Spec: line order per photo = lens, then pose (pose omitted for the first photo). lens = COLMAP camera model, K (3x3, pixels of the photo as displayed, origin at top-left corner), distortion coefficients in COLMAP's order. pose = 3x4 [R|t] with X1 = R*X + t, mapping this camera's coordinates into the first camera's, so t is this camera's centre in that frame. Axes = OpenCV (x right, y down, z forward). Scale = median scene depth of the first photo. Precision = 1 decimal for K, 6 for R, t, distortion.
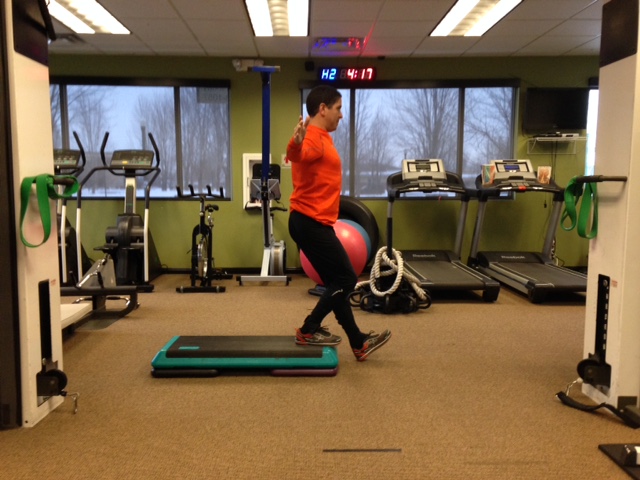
lens RADIAL K [[584.6, 0, 319.8], [0, 584.6, 244.1], [0, 0, 1]] dist [0.219999, -0.310196]
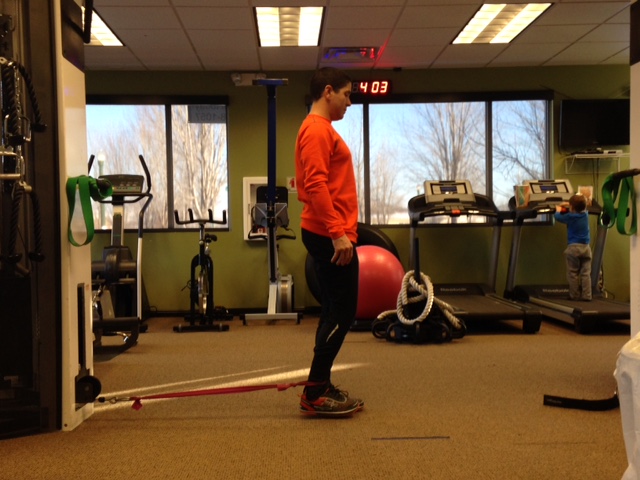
lens RADIAL K [[753.0, 0, 320.9], [0, 753.0, 248.0], [0, 0, 1]] dist [0.228775, -0.329364]
pose [[0.999679, -0.018251, 0.017586, -0.039862], [0.019711, 0.996032, -0.086781, 0.056188], [-0.015932, 0.087100, 0.996072, -0.125096]]
